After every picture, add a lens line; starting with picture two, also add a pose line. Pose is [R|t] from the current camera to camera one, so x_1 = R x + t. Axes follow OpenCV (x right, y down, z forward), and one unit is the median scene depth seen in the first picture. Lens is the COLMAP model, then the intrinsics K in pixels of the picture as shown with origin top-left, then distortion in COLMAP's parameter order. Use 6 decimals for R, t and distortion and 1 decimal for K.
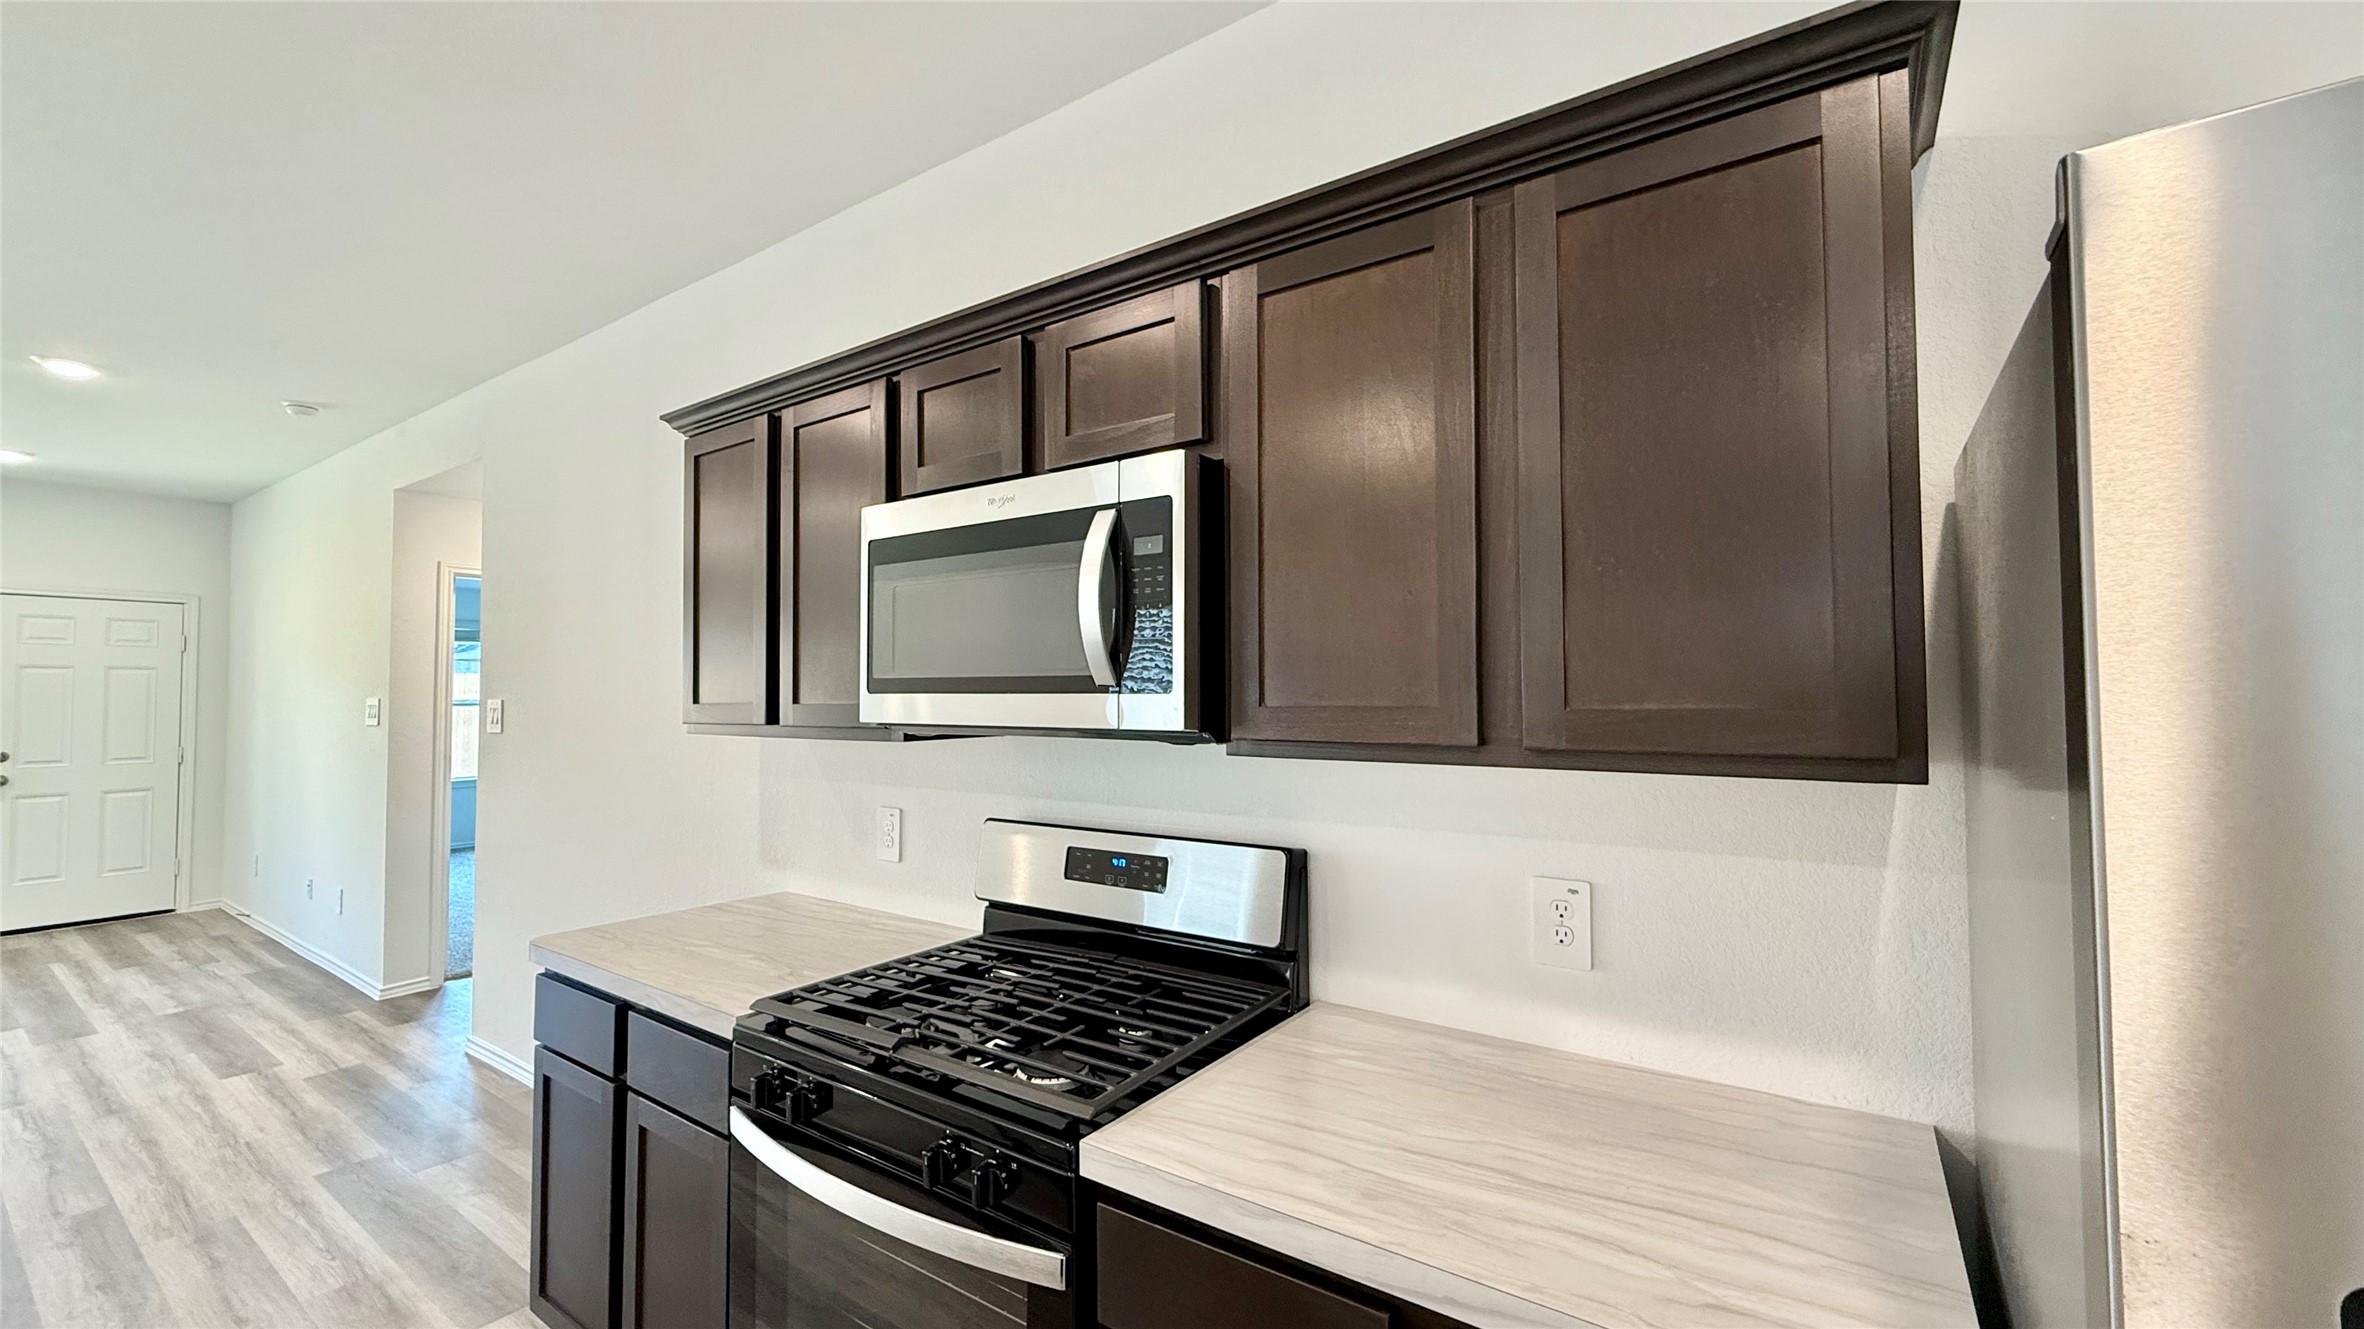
lens RADIAL K [[940.9, 0, 1175.5], [0, 940.9, 664.4], [0, 0, 1]] dist [-0.000713, -0.000025]
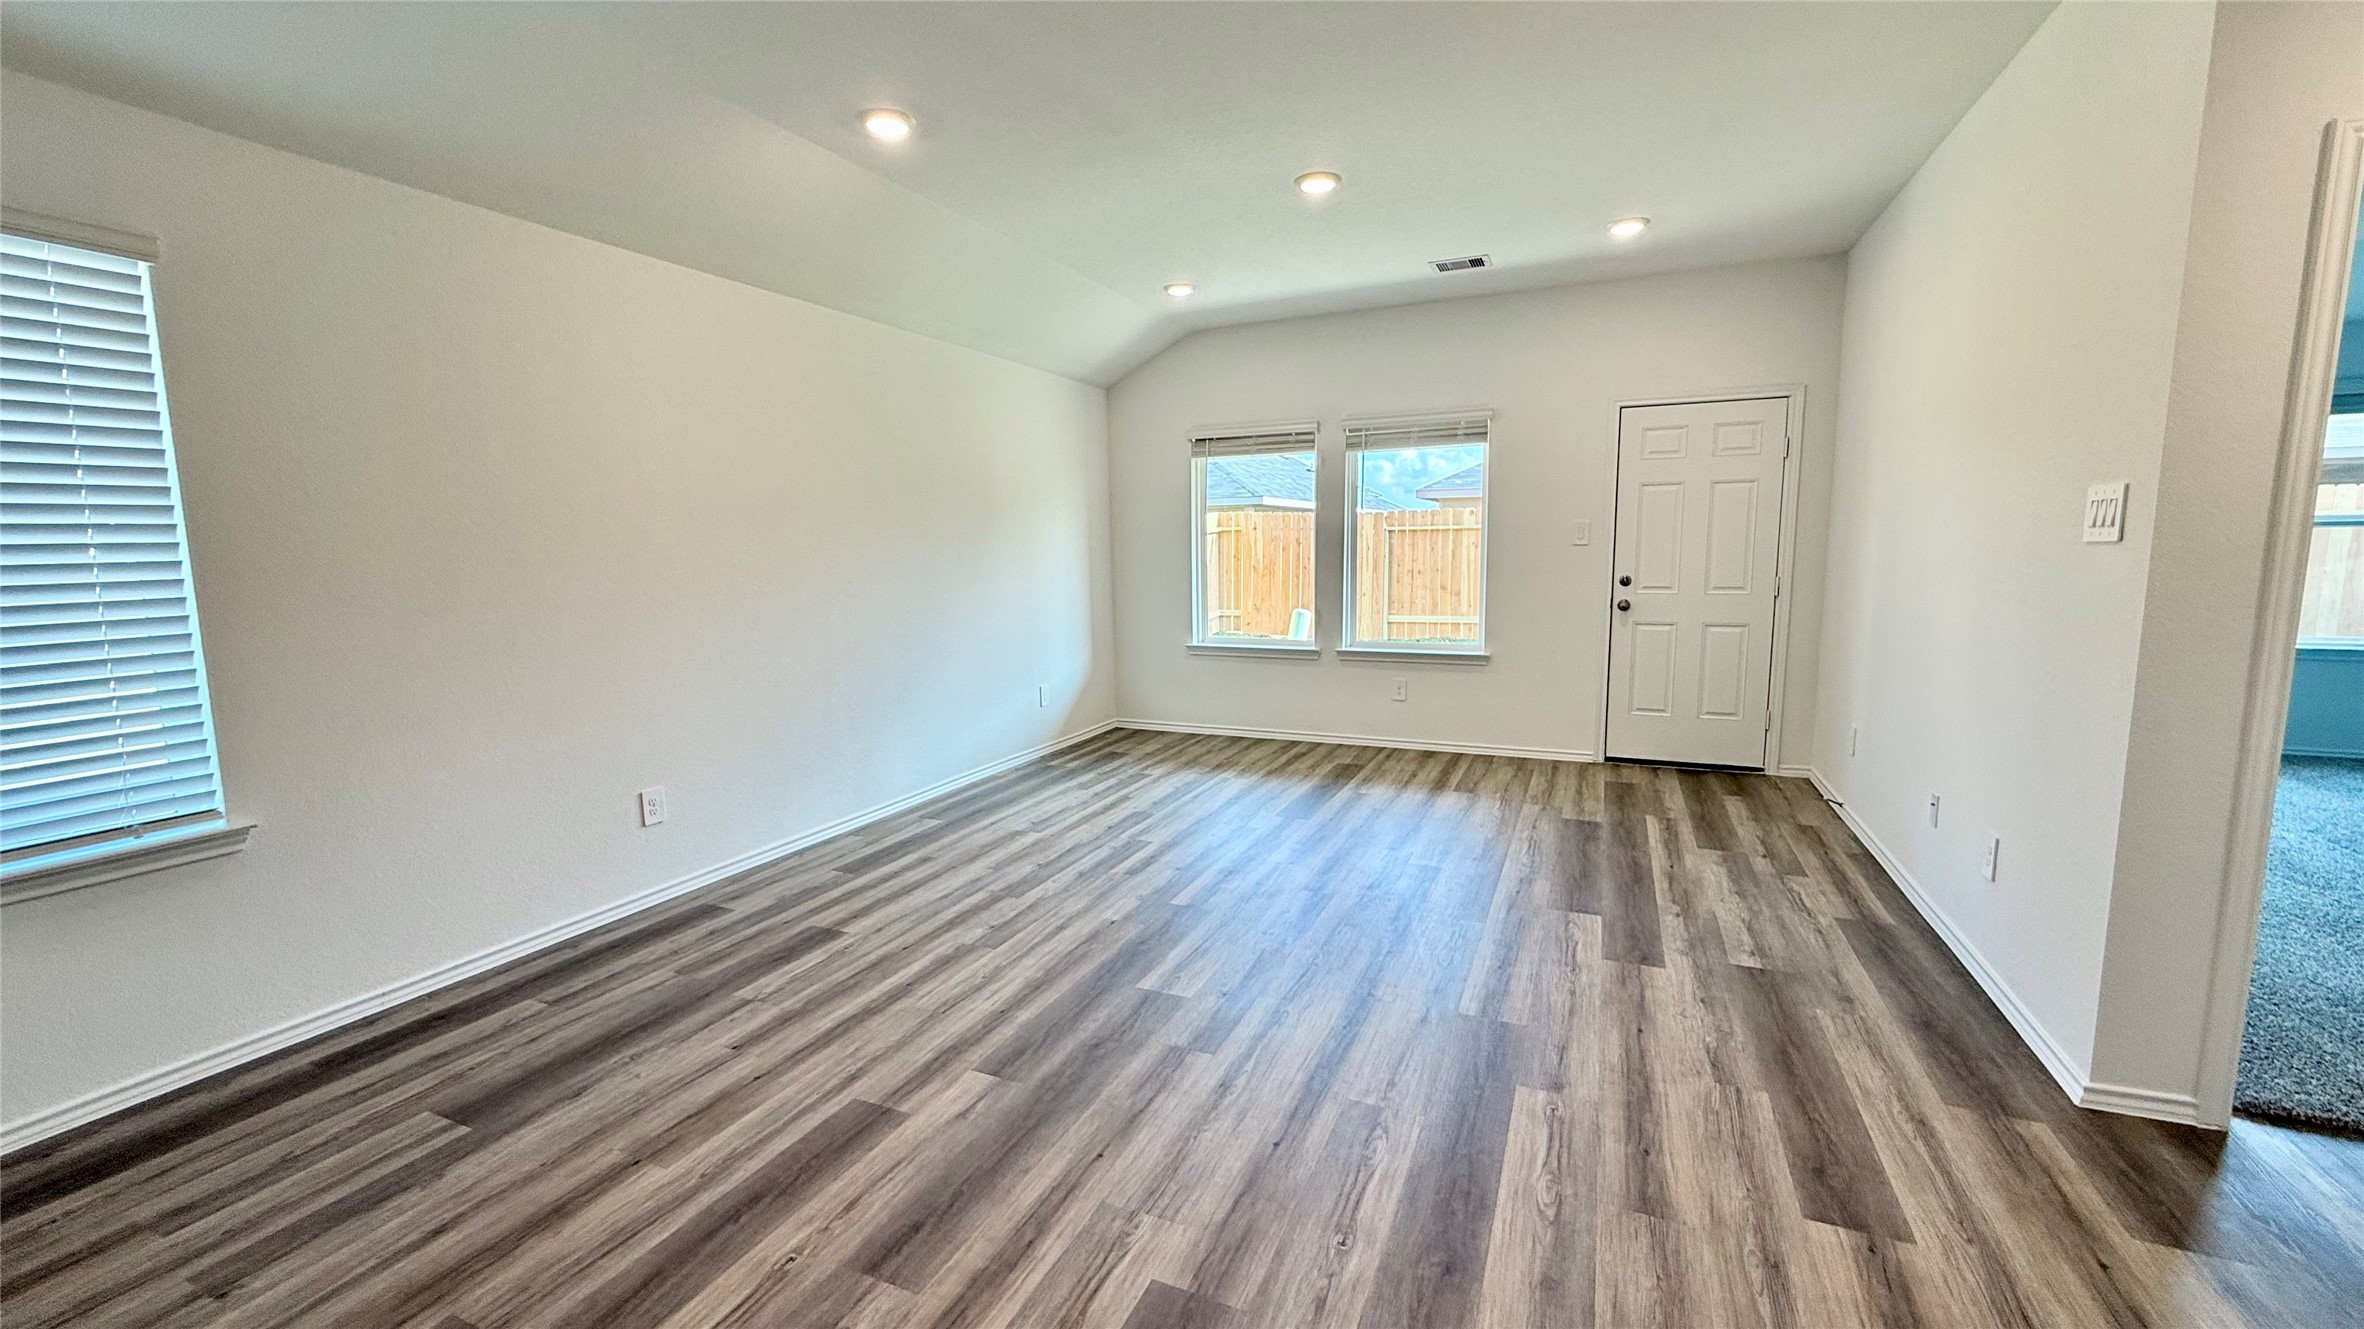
lens RADIAL K [[940.9, 0, 1175.5], [0, 940.9, 664.4], [0, 0, 1]] dist [-0.000713, -0.000025]
pose [[0.186232, 0.124101, -0.974637, -1.046365], [0.043605, 0.989969, 0.134385, 0.092121], [0.981538, -0.067526, 0.178952, 1.002246]]
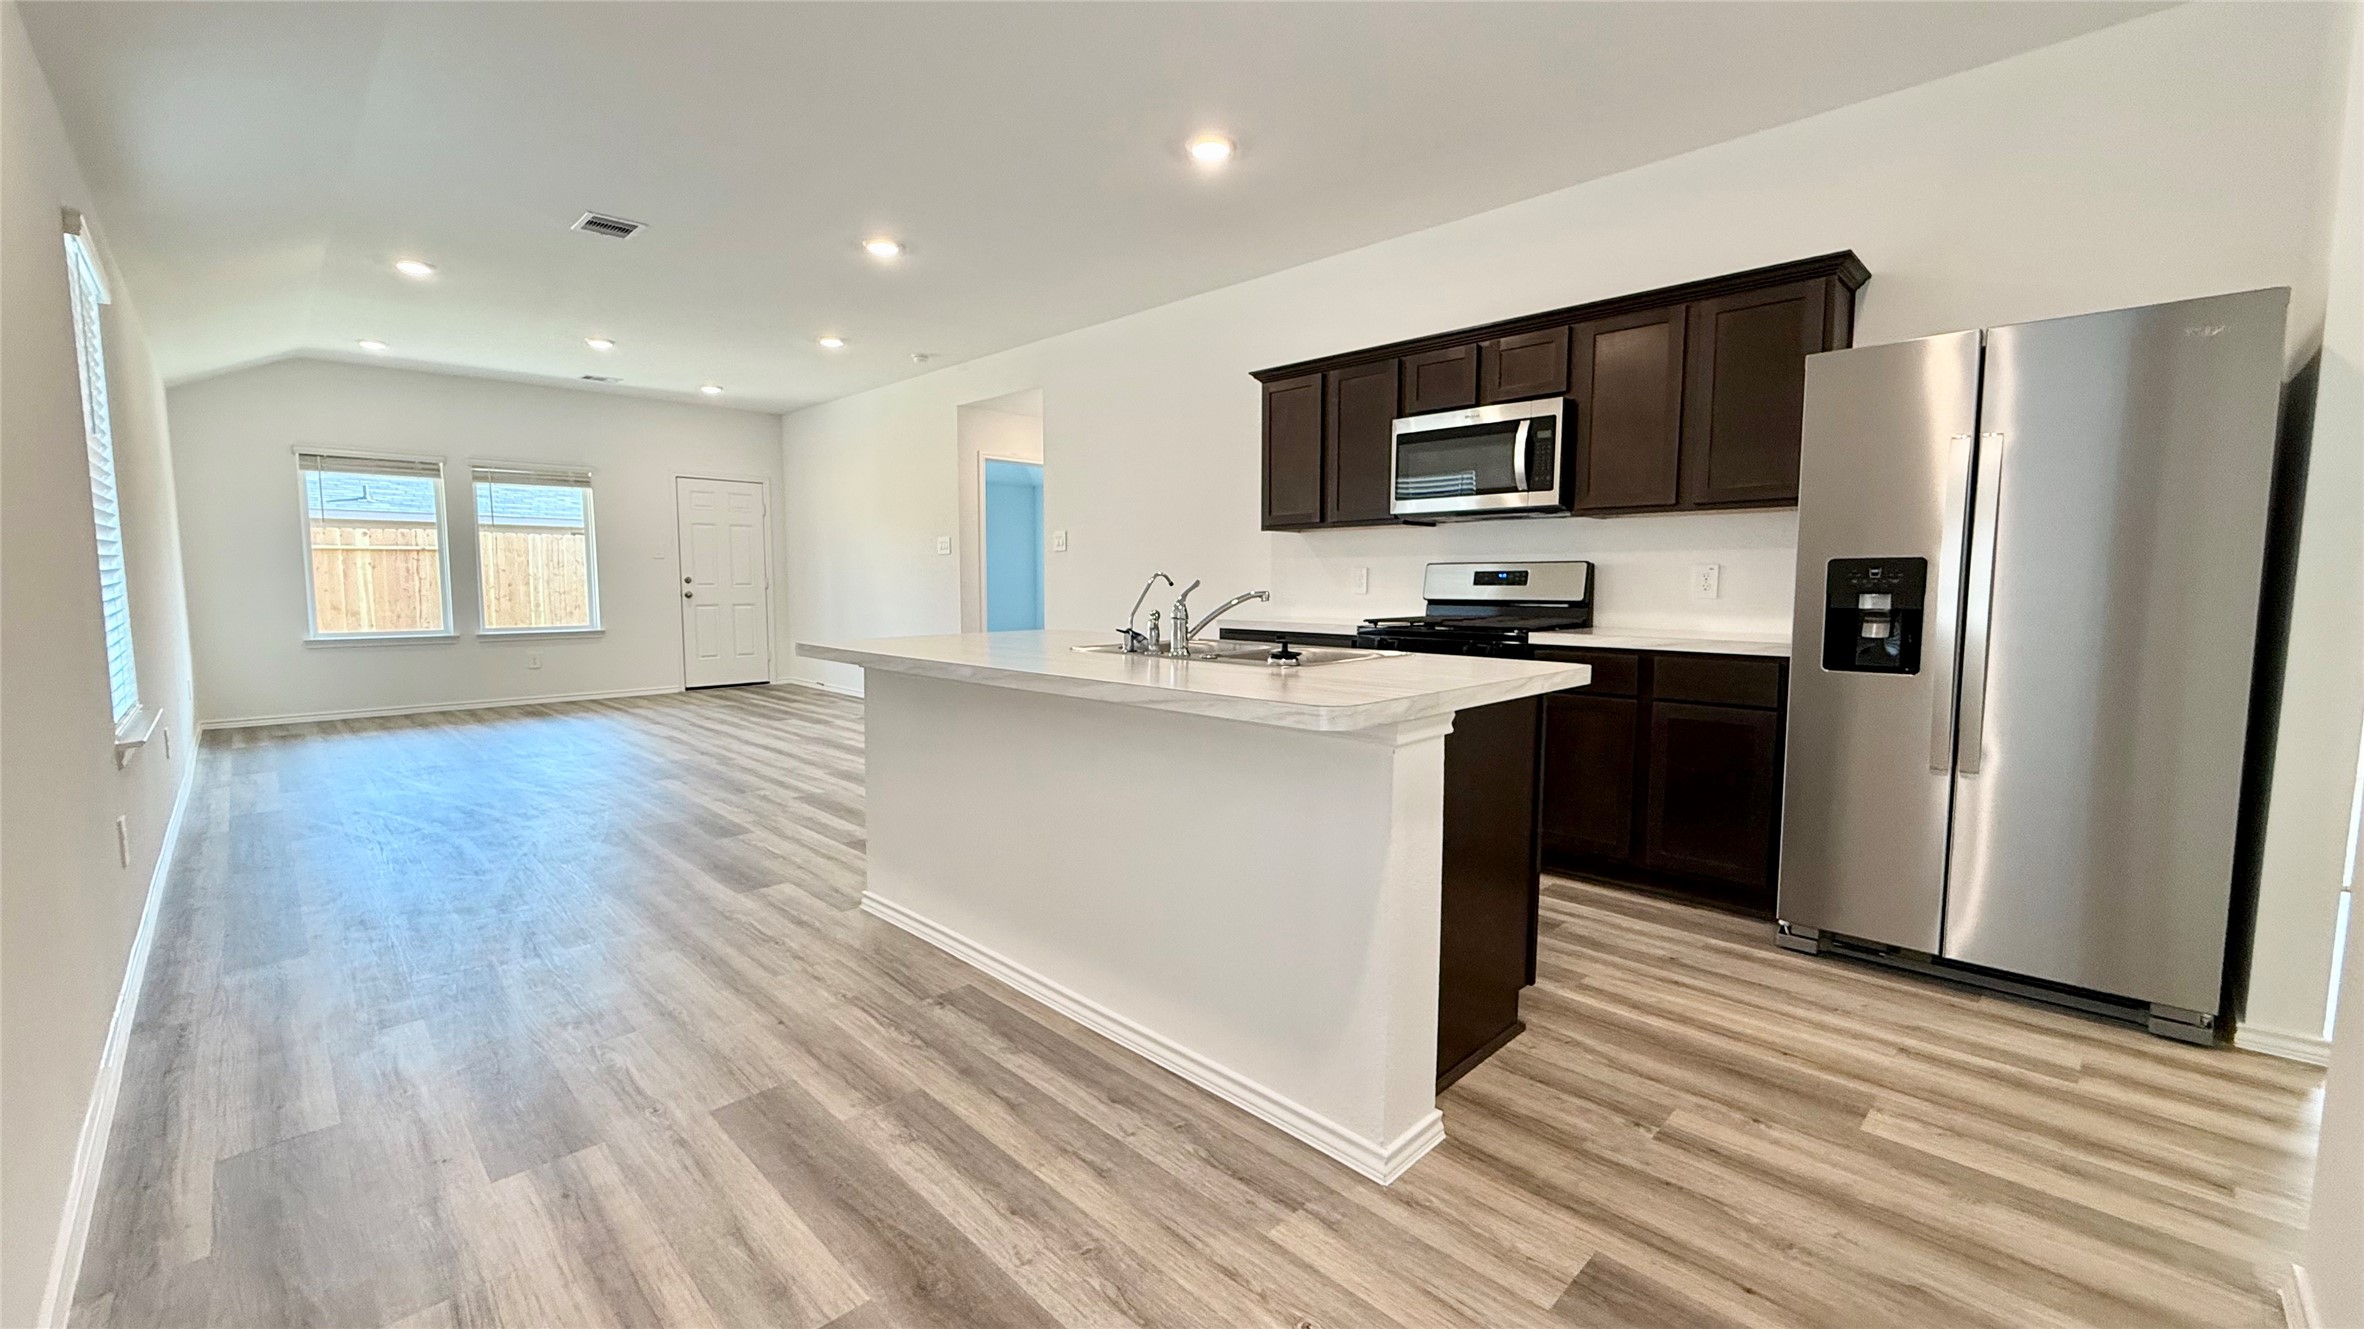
lens RADIAL K [[940.3, 0, 1175.4], [0, 940.3, 666.2], [0, 0, 1]] dist [0.000246, 0.000044]
pose [[0.984765, 0.020680, -0.172659, -0.388248], [0.000754, 0.992386, 0.123166, 0.127671], [0.173891, -0.121419, 0.977251, -1.224021]]
